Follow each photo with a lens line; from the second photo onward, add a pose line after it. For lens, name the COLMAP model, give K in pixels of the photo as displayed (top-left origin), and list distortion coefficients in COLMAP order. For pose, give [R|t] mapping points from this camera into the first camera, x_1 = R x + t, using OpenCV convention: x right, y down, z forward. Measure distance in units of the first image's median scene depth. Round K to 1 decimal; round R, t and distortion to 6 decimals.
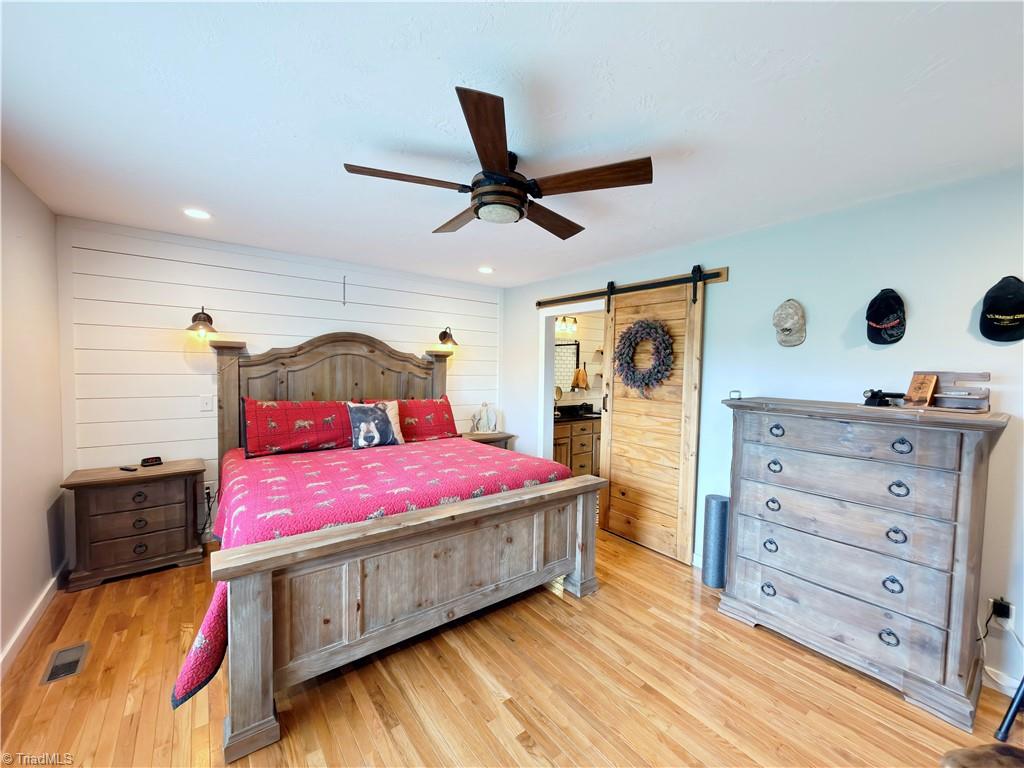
lens RADIAL K [[408.2, 0, 510.9], [0, 408.2, 385.3], [0, 0, 1]] dist [0.001737, -0.000653]
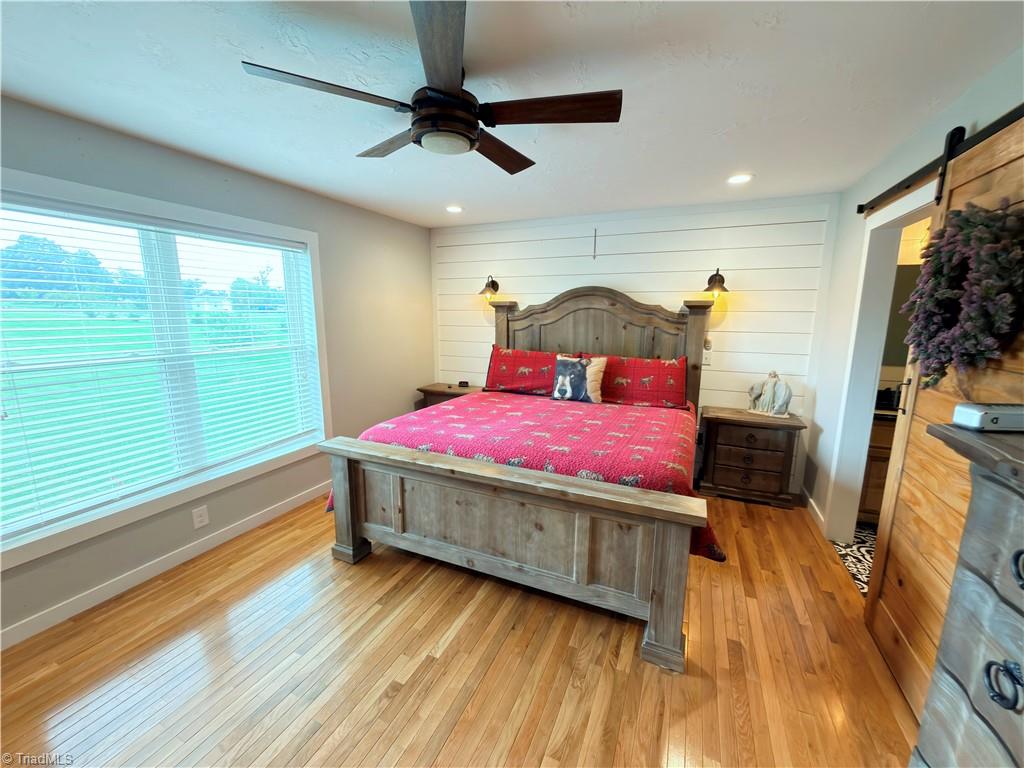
lens RADIAL K [[408.2, 0, 512.2], [0, 408.2, 383.5], [0, 0, 1]] dist [0.001737, -0.000653]
pose [[0.482773, 0.134625, -0.865336, 0.571097], [-0.035104, 0.990294, 0.134481, -0.028765], [0.875041, -0.034547, 0.482814, 0.462883]]
